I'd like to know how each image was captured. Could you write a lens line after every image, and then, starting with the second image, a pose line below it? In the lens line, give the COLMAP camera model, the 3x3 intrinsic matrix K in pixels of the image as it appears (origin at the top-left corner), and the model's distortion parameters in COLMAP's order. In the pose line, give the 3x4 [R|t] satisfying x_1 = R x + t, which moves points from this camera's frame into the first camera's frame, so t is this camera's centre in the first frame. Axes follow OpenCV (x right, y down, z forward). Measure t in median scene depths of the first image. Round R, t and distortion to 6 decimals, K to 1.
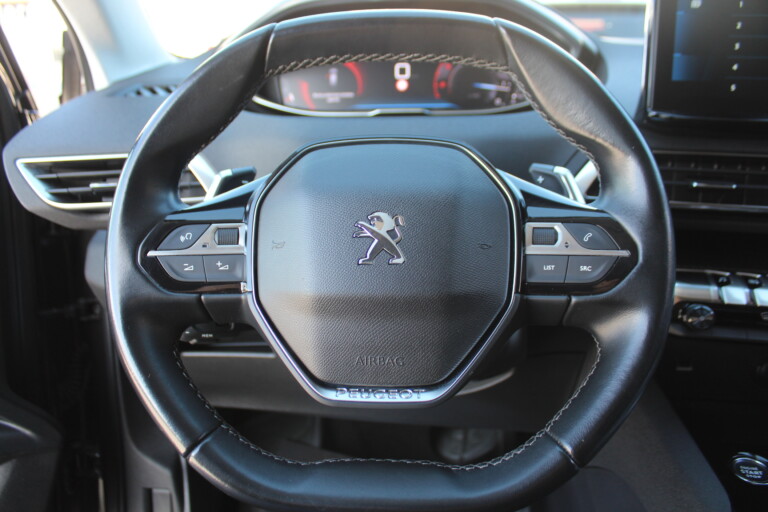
lens RADIAL K [[610.0, 0, 384.0], [0, 610.0, 256.0], [0, 0, 1]] dist [-0.192681, 0.136918]
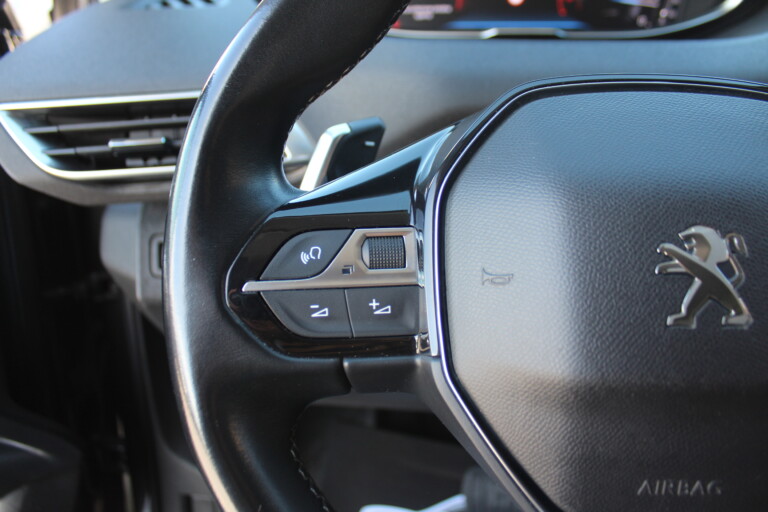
lens RADIAL K [[610.0, 0, 384.0], [0, 610.0, 256.0], [0, 0, 1]] dist [-0.192681, 0.136918]
pose [[0.999964, -0.006372, 0.005688, -0.200764], [0.005617, 0.992257, 0.124071, -0.076586], [-0.006435, -0.124035, 0.992257, 0.330696]]
